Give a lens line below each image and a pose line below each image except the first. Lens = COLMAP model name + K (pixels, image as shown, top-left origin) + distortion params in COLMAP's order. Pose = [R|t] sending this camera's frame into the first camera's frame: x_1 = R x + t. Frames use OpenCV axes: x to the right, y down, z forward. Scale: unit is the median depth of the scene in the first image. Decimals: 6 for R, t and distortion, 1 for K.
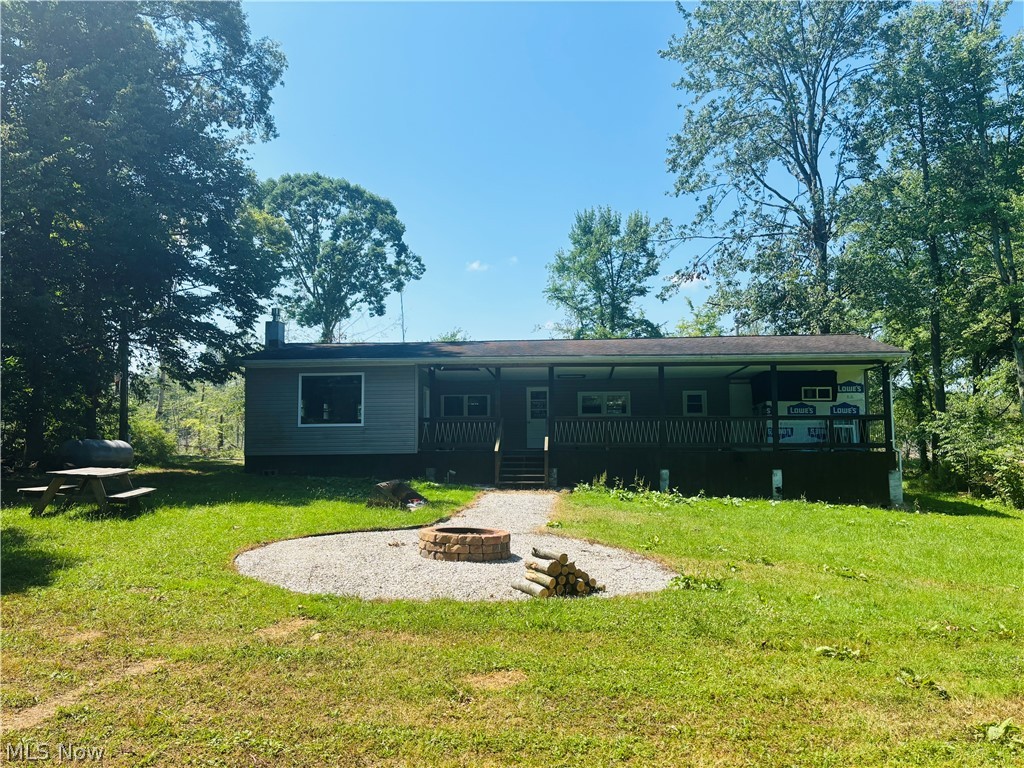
lens RADIAL K [[773.2, 0, 499.7], [0, 773.2, 389.7], [0, 0, 1]] dist [0.081840, -0.093978]
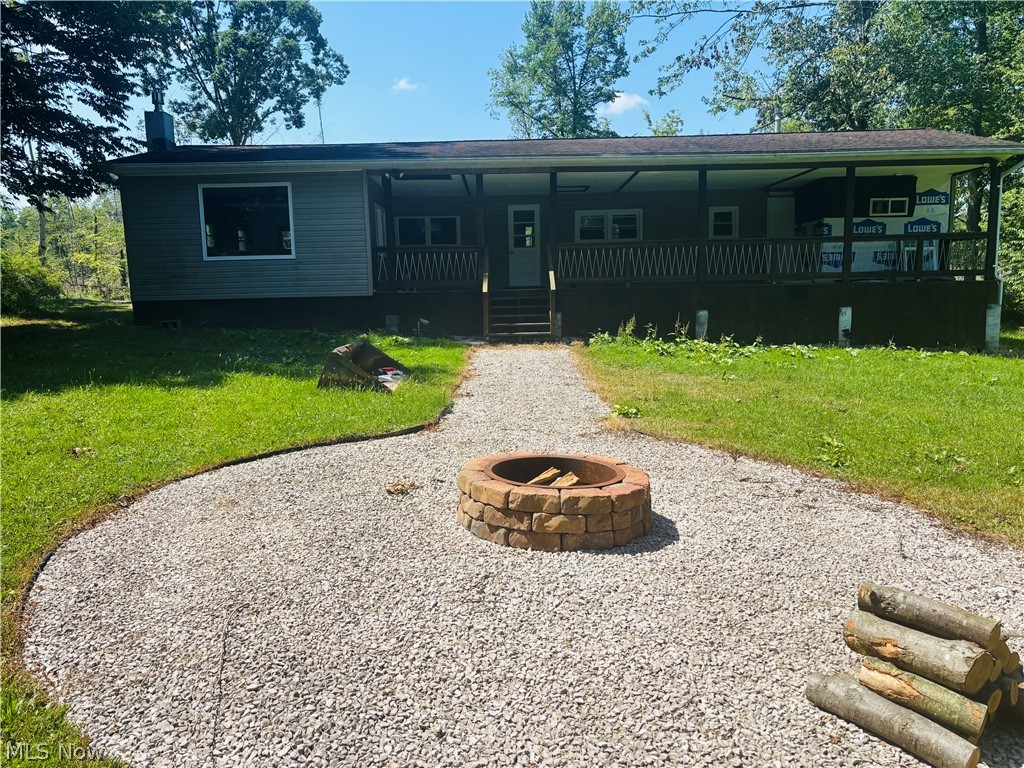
lens RADIAL K [[773.2, 0, 499.7], [0, 773.2, 389.7], [0, 0, 1]] dist [0.081840, -0.093978]
pose [[0.995701, -0.028719, 0.088056, -0.048665], [0.009480, 0.977321, 0.211552, 0.013017], [-0.092135, -0.209808, 0.973392, 0.224669]]
